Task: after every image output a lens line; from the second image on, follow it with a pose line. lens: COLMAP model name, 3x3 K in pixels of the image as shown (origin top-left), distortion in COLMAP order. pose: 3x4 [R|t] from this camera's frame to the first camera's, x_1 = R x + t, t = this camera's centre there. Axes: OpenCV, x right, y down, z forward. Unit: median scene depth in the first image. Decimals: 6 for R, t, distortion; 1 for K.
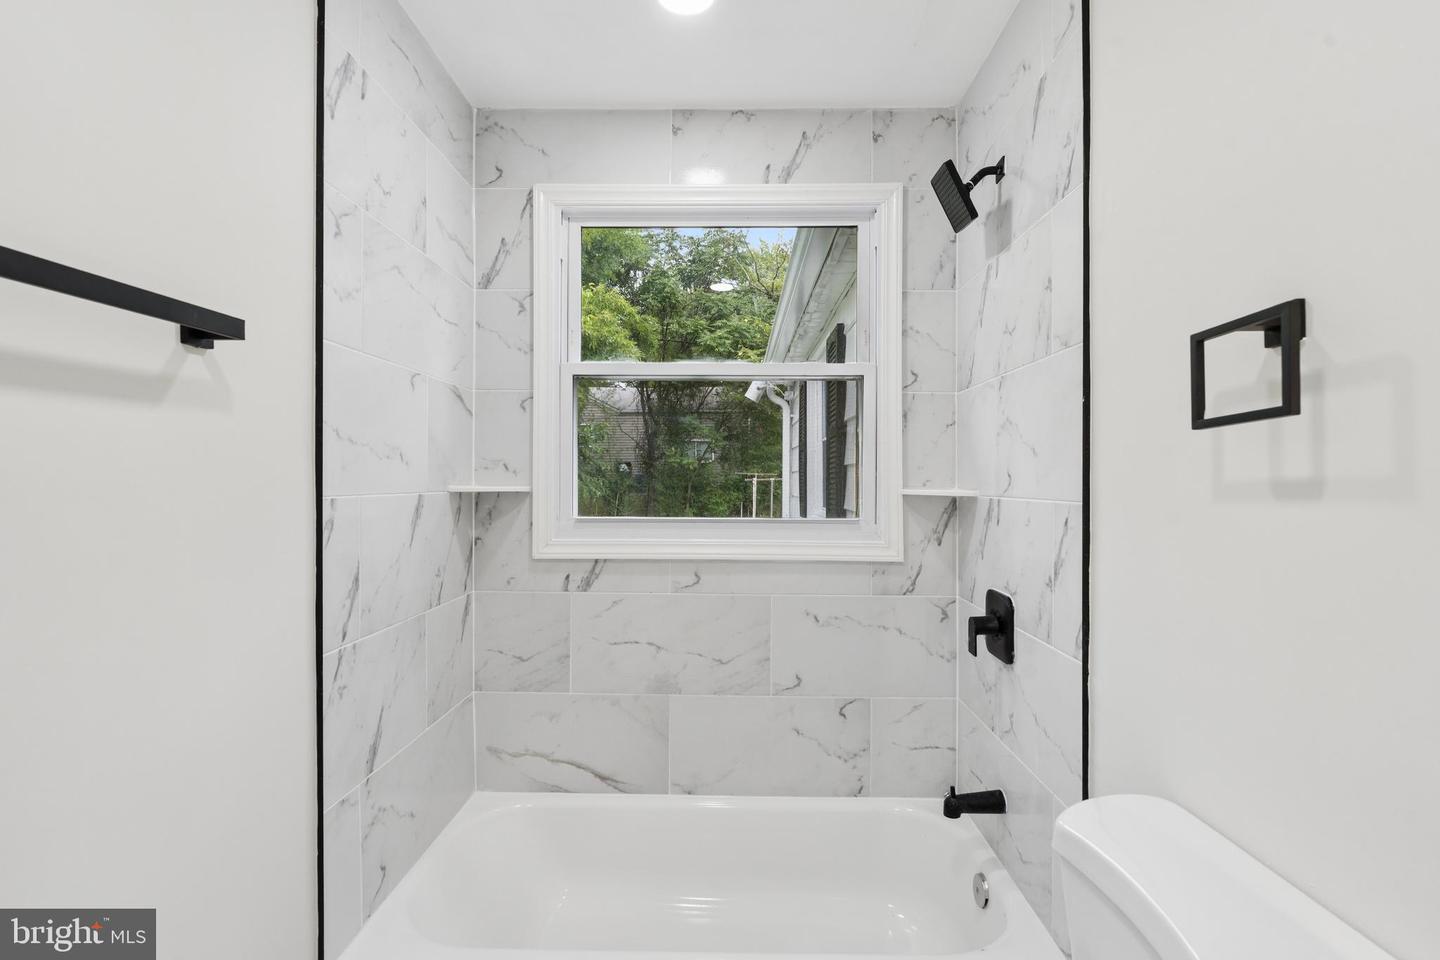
lens RADIAL K [[661.3, 0, 725.3], [0, 661.3, 480.8], [0, 0, 1]] dist [-0.007346, 0.000319]
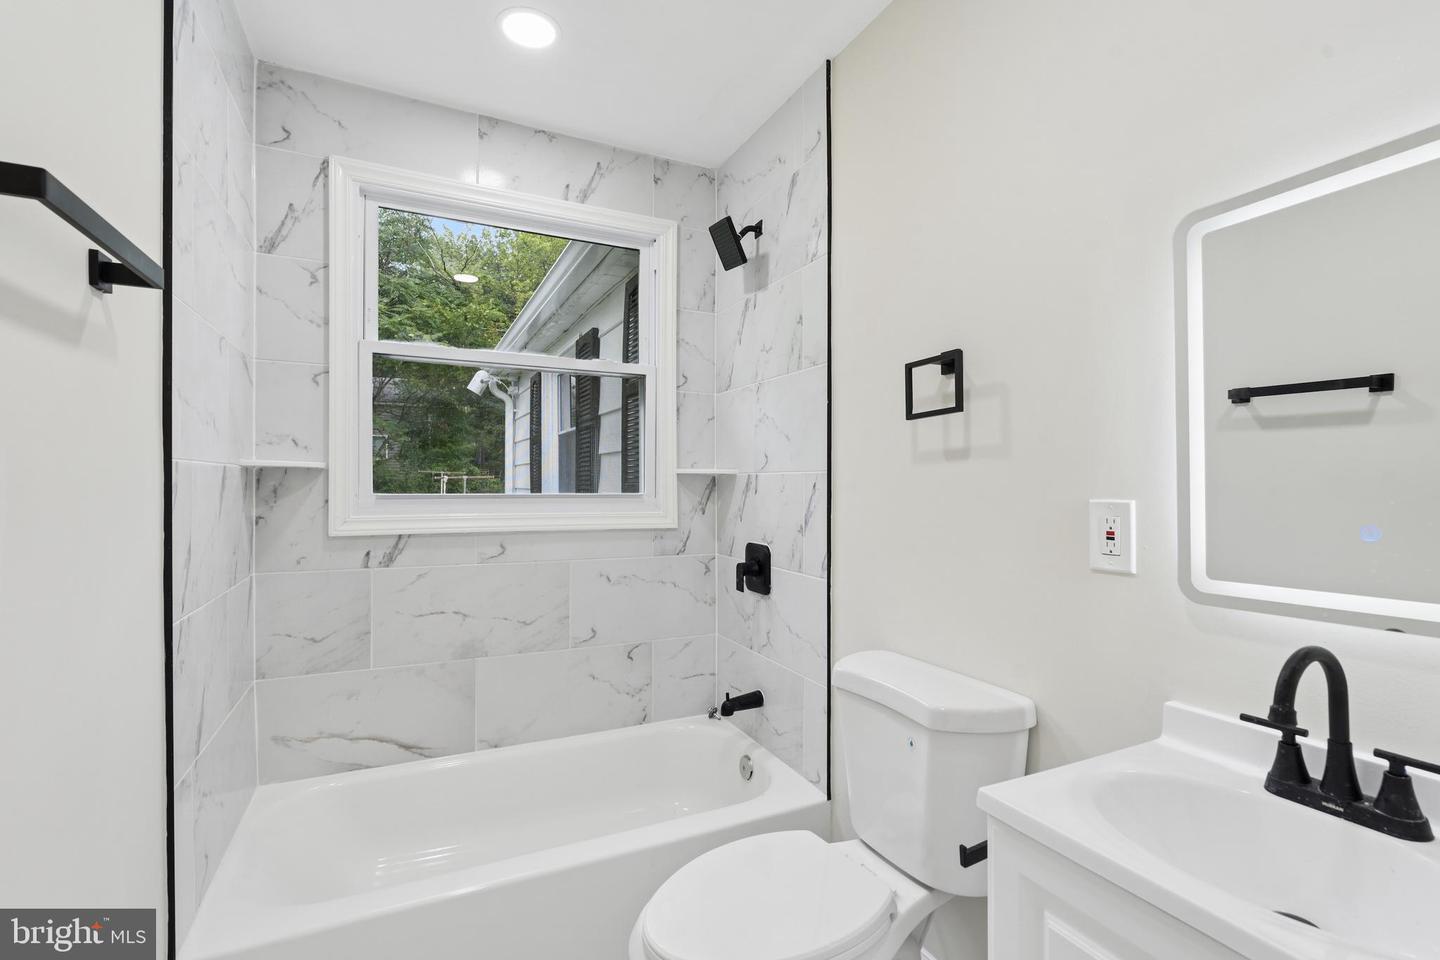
lens RADIAL K [[651.5, 0, 718.0], [0, 651.5, 482.5], [0, 0, 1]] dist [-0.013848, 0.004254]
pose [[0.891406, 0.001131, 0.453204, -0.213579], [-0.001211, 0.999999, -0.000114, 0.037451], [-0.453204, -0.000447, 0.891407, -0.119909]]
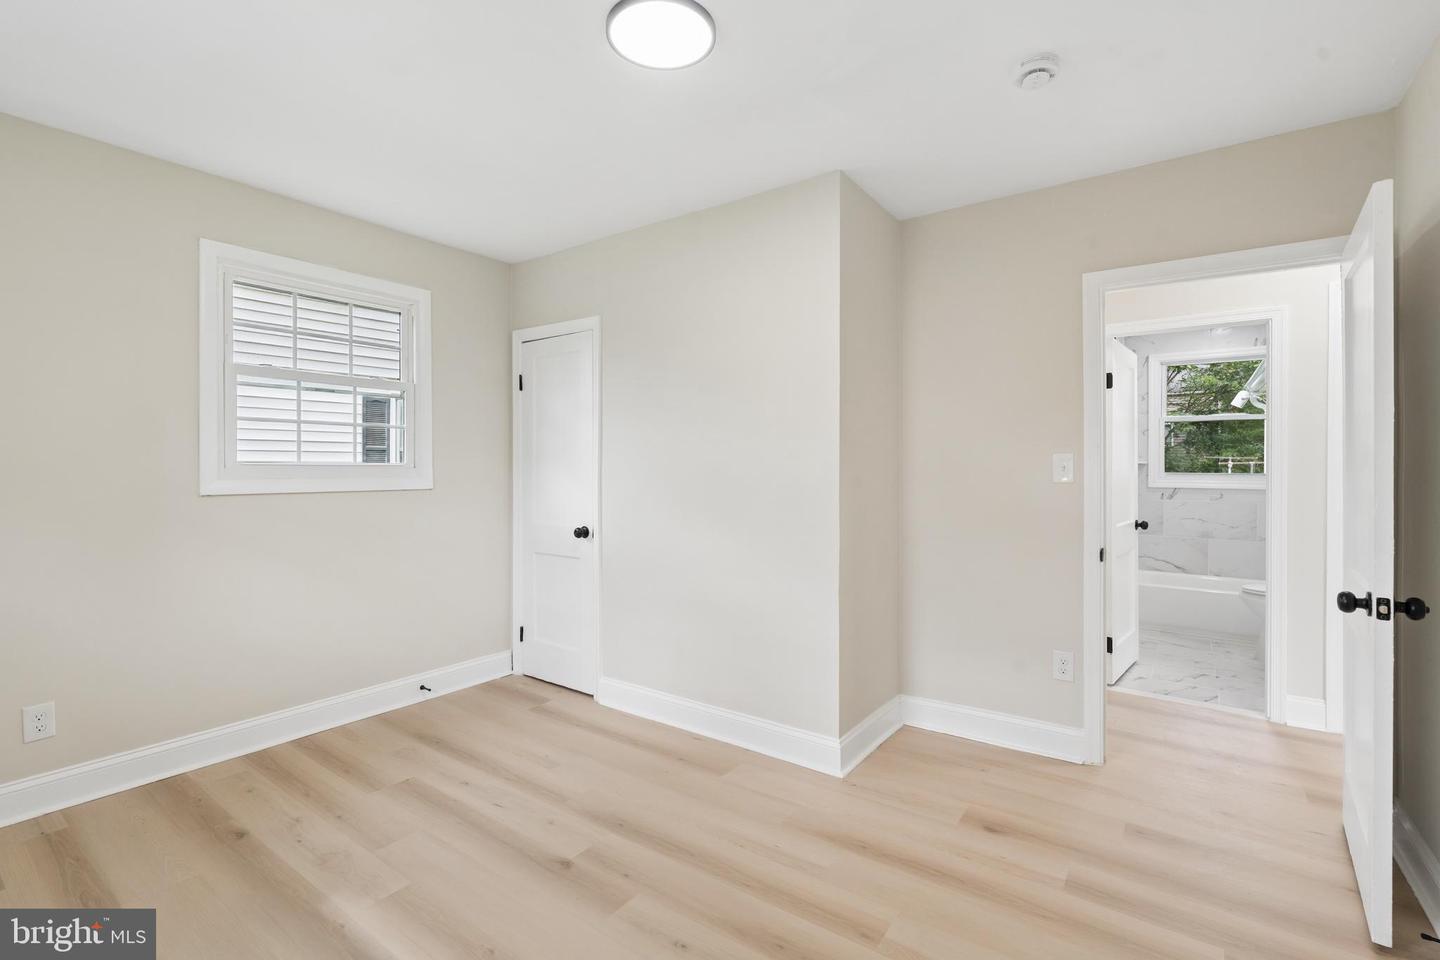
lens RADIAL K [[659.8, 0, 705.5], [0, 659.8, 470.3], [0, 0, 1]] dist [-0.011297, 0.004829]
pose [[0.813699, 0.004632, -0.581268, -0.200003], [-0.001288, 0.999980, 0.006165, 0.031207], [0.581285, -0.004268, 0.813689, -2.389877]]
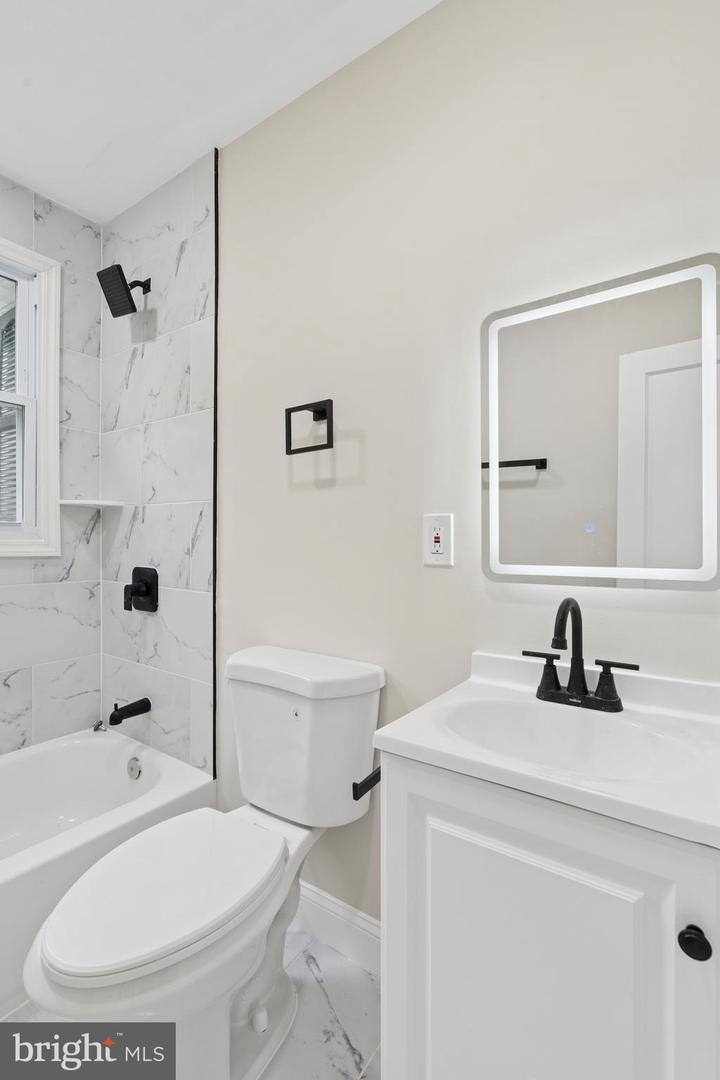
lens RADIAL K [[494.9, 0, 357.5], [0, 494.9, 541.7], [0, 0, 1]] dist [-0.011297, 0.004829]
pose [[0.560313, -0.003267, 0.828275, -0.204555], [-0.006195, 0.999948, 0.008135, 0.082018], [-0.828258, -0.009689, 0.560263, -0.026903]]
